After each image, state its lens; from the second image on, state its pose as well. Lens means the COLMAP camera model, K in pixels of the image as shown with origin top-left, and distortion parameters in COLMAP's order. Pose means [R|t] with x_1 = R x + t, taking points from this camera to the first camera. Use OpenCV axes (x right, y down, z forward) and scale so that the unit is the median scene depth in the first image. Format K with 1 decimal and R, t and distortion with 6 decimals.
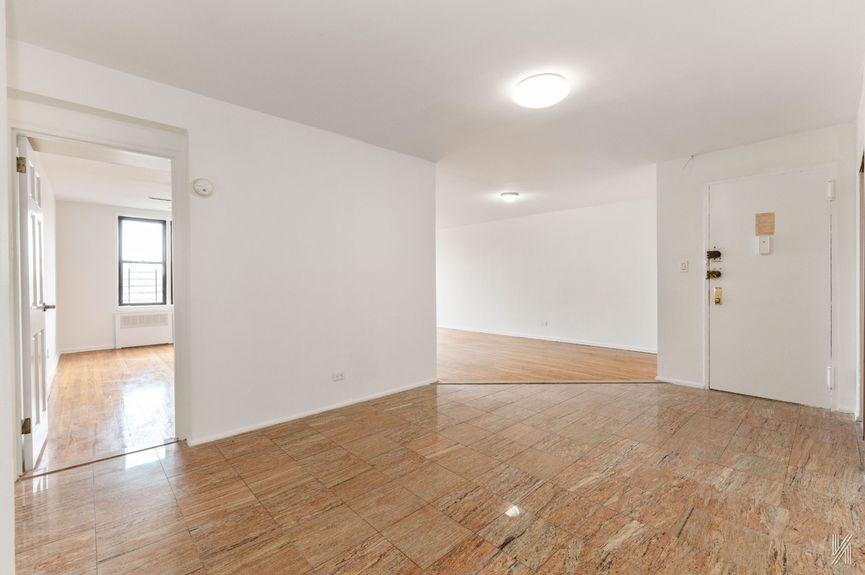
lens RADIAL K [[282.2, 0, 405.7], [0, 282.2, 289.4], [0, 0, 1]] dist [0.002068, 0.000058]
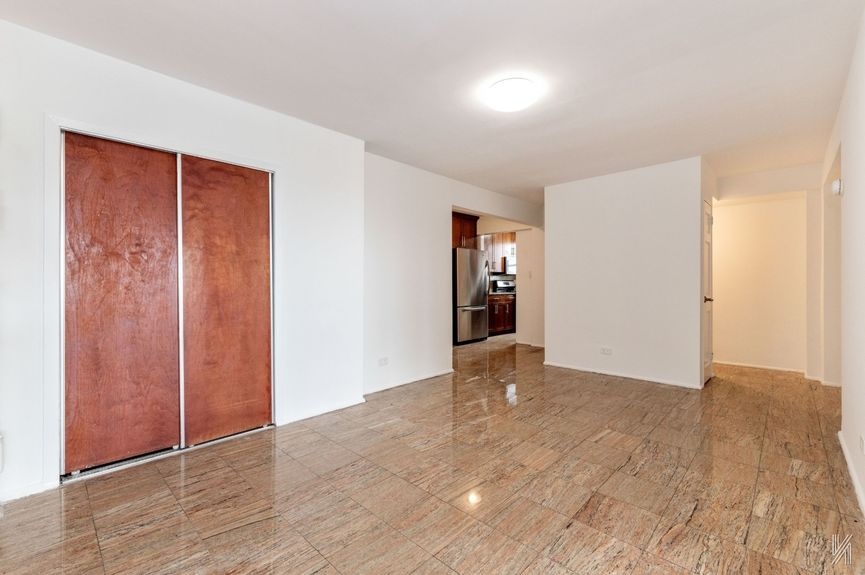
lens RADIAL K [[363.0, 0, 430.6], [0, 363.0, 289.1], [0, 0, 1]] dist [0.000630, 0.000734]
pose [[-0.978408, 0.010447, -0.206418, 0.995494], [0.003076, 0.999347, 0.036000, -0.010860], [0.206659, 0.034588, -0.977801, 2.110358]]
